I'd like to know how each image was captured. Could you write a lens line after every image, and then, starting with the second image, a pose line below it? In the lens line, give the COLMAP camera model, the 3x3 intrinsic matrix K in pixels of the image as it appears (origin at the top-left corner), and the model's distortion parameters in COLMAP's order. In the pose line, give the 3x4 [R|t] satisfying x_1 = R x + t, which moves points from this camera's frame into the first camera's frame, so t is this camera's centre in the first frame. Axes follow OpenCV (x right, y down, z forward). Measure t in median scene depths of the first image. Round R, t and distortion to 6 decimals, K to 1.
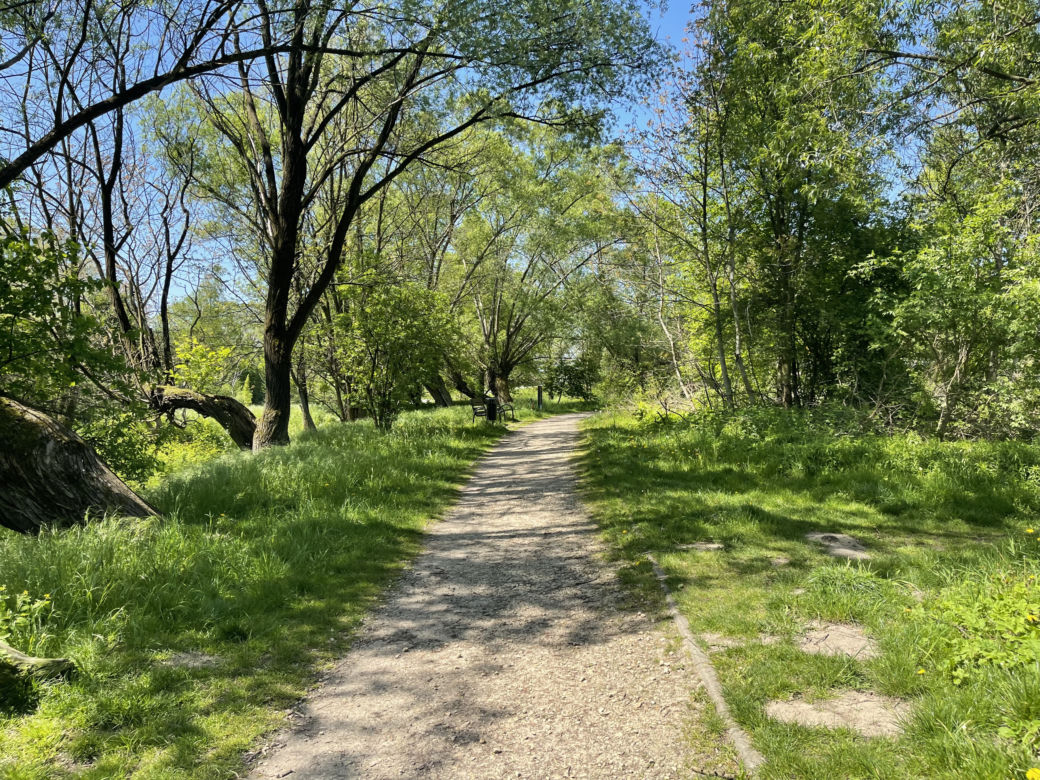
lens RADIAL K [[785.7, 0, 520.0], [0, 785.7, 390.0], [0, 0, 1]] dist [0.061441, -0.091378]
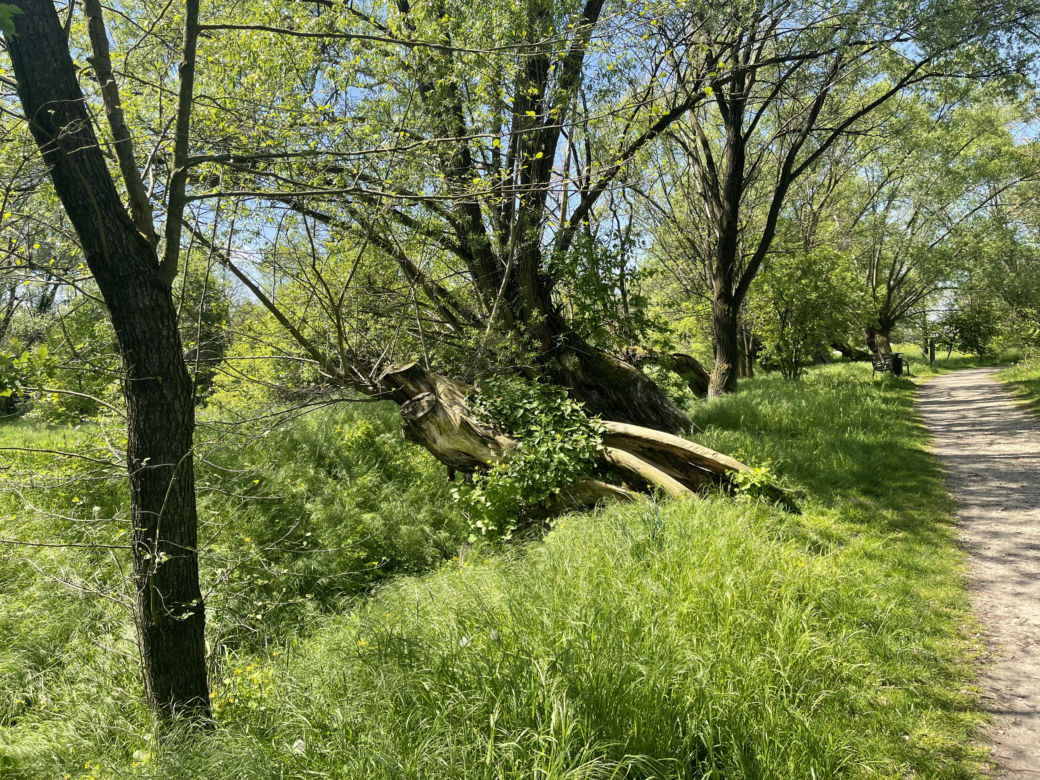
lens RADIAL K [[785.7, 0, 520.0], [0, 785.7, 390.0], [0, 0, 1]] dist [0.061441, -0.091378]
pose [[0.915234, -0.006089, -0.402878, -0.081725], [0.024795, 0.998842, 0.041232, 0.004538], [0.402160, -0.047726, 0.914325, -0.163269]]
